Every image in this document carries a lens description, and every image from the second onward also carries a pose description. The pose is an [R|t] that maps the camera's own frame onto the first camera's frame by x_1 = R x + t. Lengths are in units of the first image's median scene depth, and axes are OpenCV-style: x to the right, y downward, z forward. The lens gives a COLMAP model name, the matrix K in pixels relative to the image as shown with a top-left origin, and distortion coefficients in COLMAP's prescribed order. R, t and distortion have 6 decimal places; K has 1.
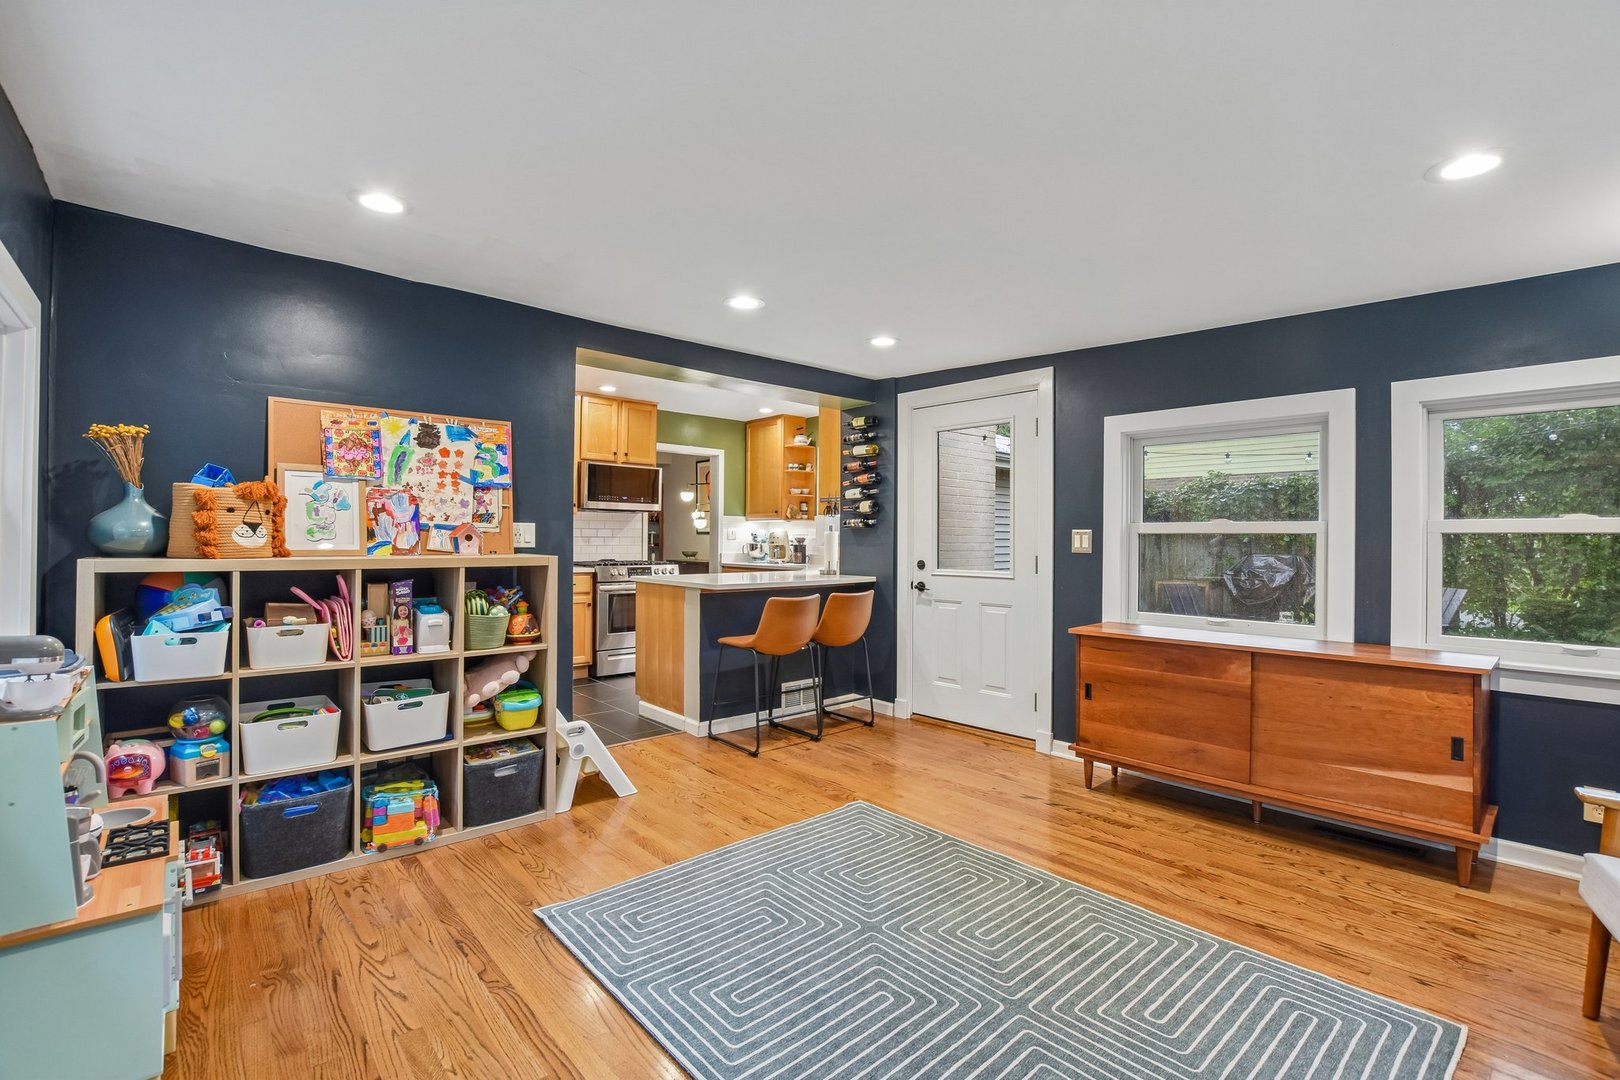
lens RADIAL K [[721.6, 0, 807.8], [0, 721.6, 534.0], [0, 0, 1]] dist [-0.030077, 0.001035]
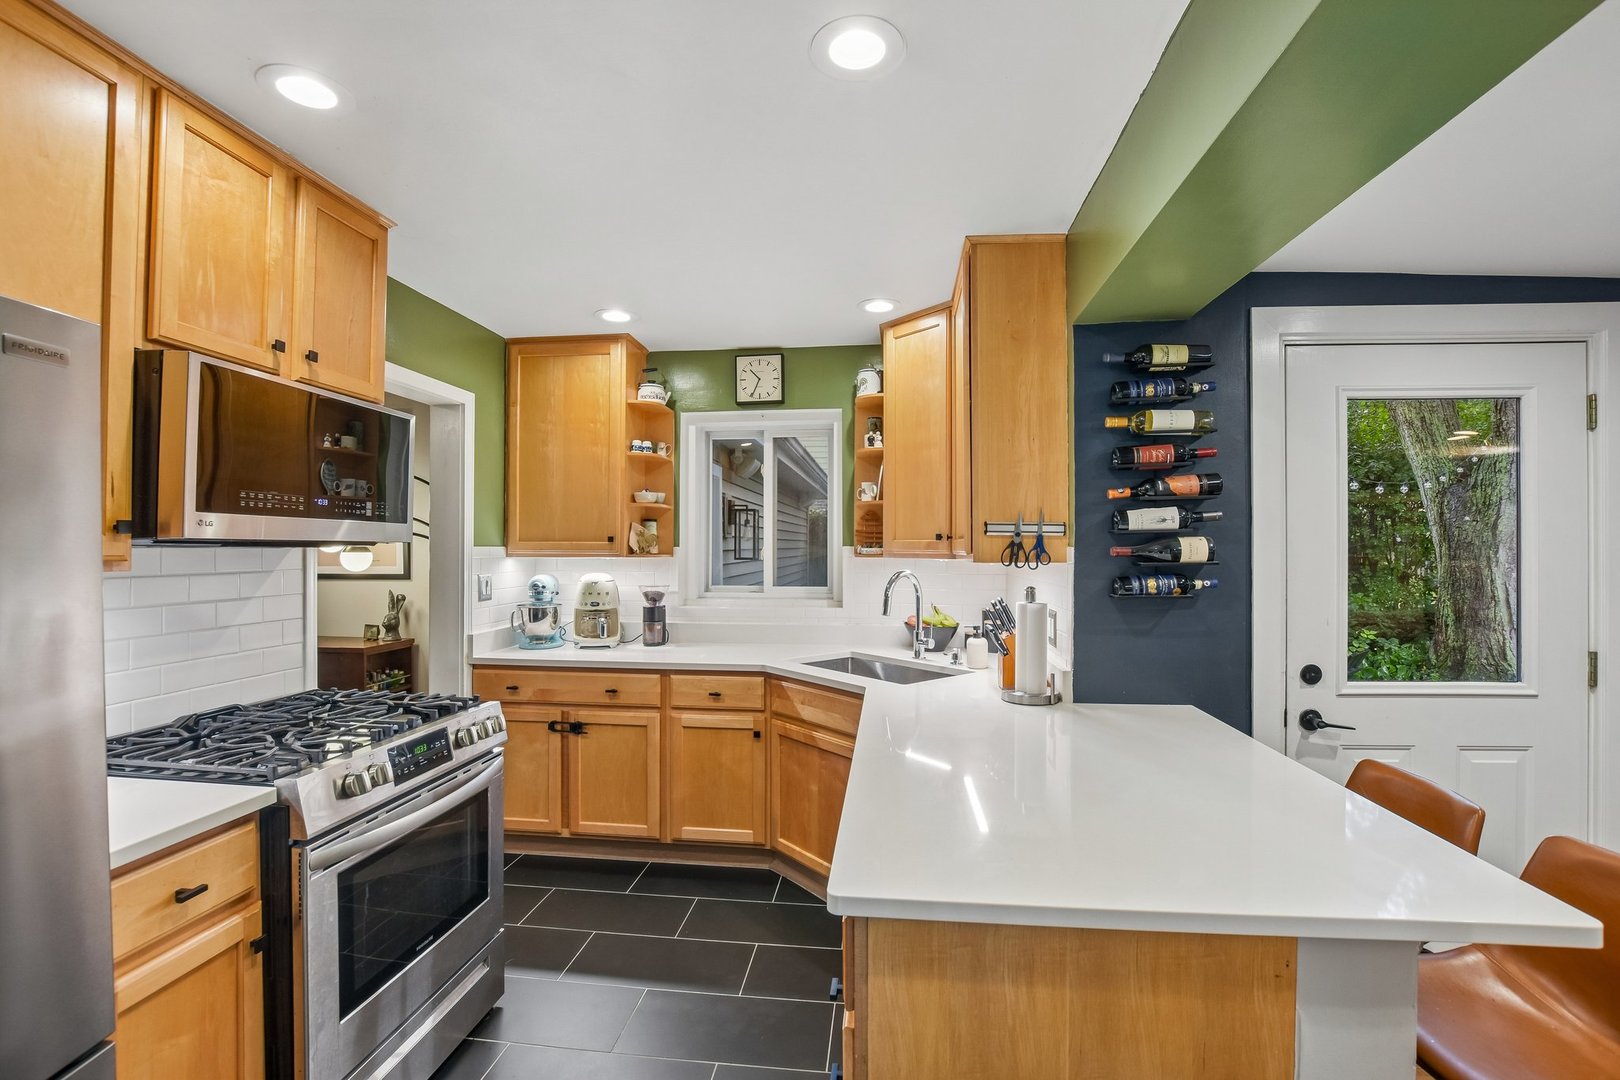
lens RADIAL K [[721.6, 0, 800.3], [0, 721.6, 538.5], [0, 0, 1]] dist [-0.030077, 0.001035]
pose [[0.746692, 0.001241, 0.665169, -0.264084], [0.000270, 0.999998, -0.002169, -0.030124], [-0.665170, 0.001799, 0.746690, 0.570823]]
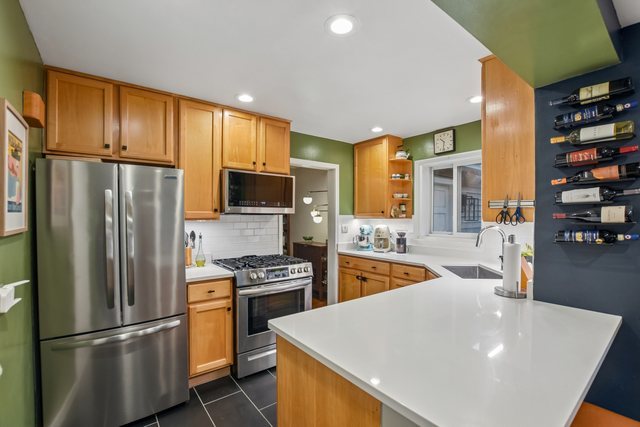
lens RADIAL K [[285.1, 0, 320.7], [0, 285.1, 218.8], [0, 0, 1]] dist [-0.030077, 0.001035]
pose [[0.997756, -0.006991, -0.066593, -0.119386], [0.008032, 0.999849, 0.015378, -0.027610], [0.066475, -0.015878, 0.997662, 0.496208]]
